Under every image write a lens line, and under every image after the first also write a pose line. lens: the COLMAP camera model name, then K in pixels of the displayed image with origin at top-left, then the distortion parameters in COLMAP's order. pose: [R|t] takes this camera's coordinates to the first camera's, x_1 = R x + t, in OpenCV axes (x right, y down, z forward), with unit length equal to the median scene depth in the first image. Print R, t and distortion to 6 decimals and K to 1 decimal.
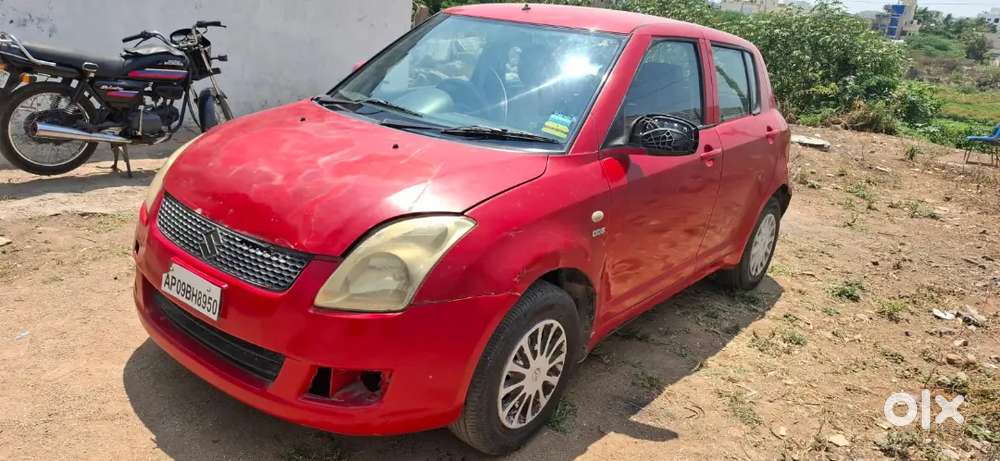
lens RADIAL K [[693.3, 0, 500.1], [0, 693.3, 228.5], [0, 0, 1]] dist [0.080022, -0.083277]
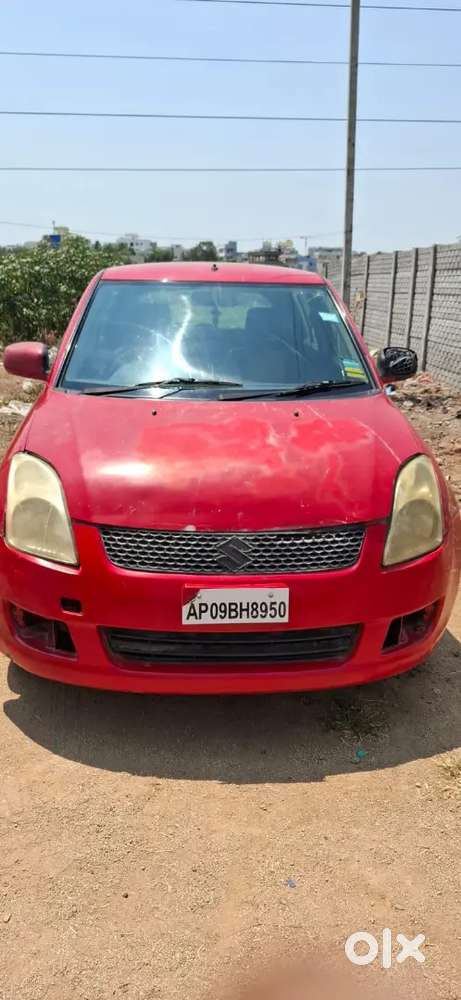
lens RADIAL K [[693.3, 0, 223.9], [0, 693.3, 495.2], [0, 0, 1]] dist [0.080022, -0.083277]
pose [[0.746556, -0.282114, 0.602549, -0.955754], [0.257690, 0.957570, 0.129058, -0.176144], [-0.613392, 0.058922, 0.787578, 0.269428]]
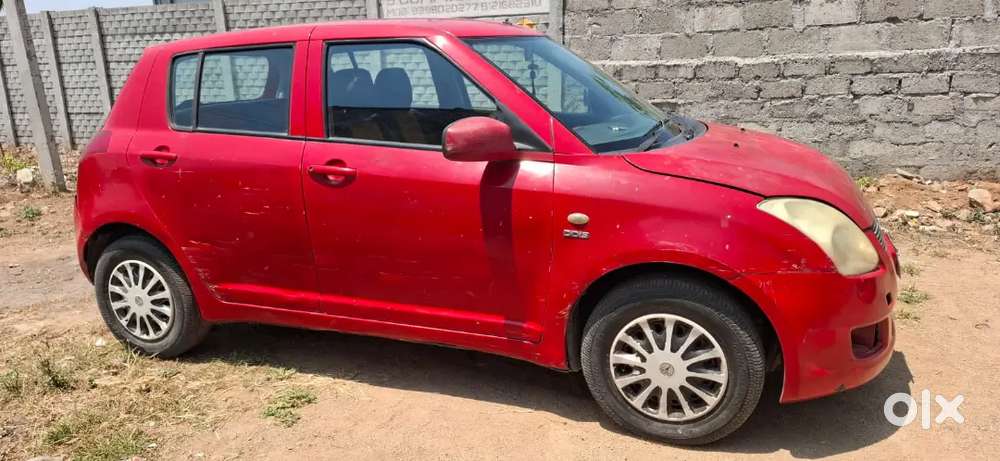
lens RADIAL K [[693.3, 0, 491.3], [0, 693.3, 224.5], [0, 0, 1]] dist [0.080022, -0.083277]
pose [[-0.280863, -0.328842, 0.901653, -1.349197], [0.287344, 0.867563, 0.405916, -0.677988], [-0.915723, 0.373092, -0.149176, 1.811533]]
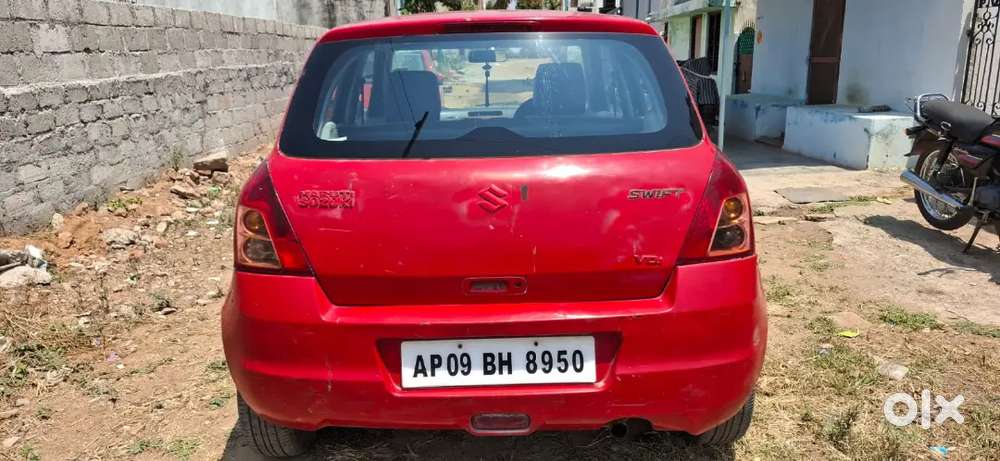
lens RADIAL K [[693.3, 0, 482.7], [0, 693.3, 223.5], [0, 0, 1]] dist [0.080022, -0.083277]
pose [[-0.785387, 0.056764, -0.616397, 1.127082], [-0.239404, 0.890442, 0.387038, -0.685151], [0.570836, 0.451543, -0.685752, 2.775056]]
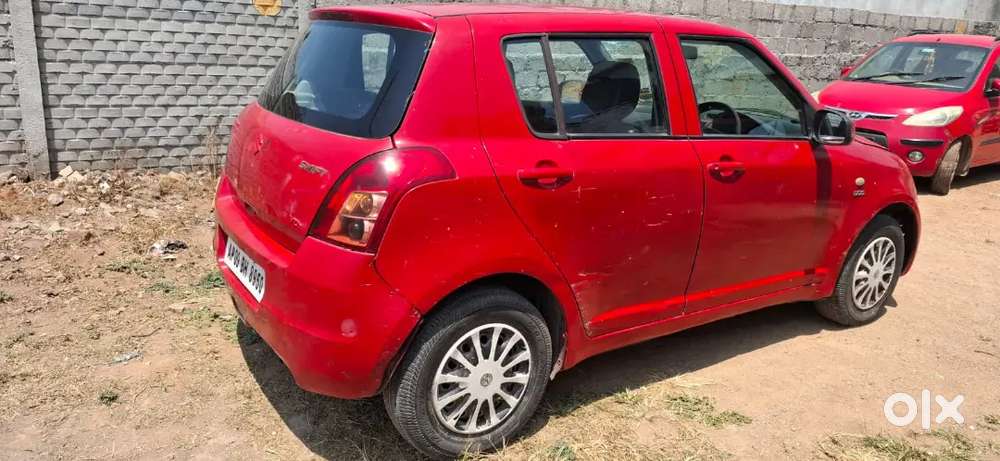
lens RADIAL K [[693.3, 0, 495.0], [0, 693.3, 234.6], [0, 0, 1]] dist [0.080022, -0.083277]
pose [[-0.938410, -0.234852, 0.253437, -0.095993], [-0.054119, 0.824340, 0.563502, -0.924952], [-0.341258, 0.515080, -0.786279, 3.031423]]
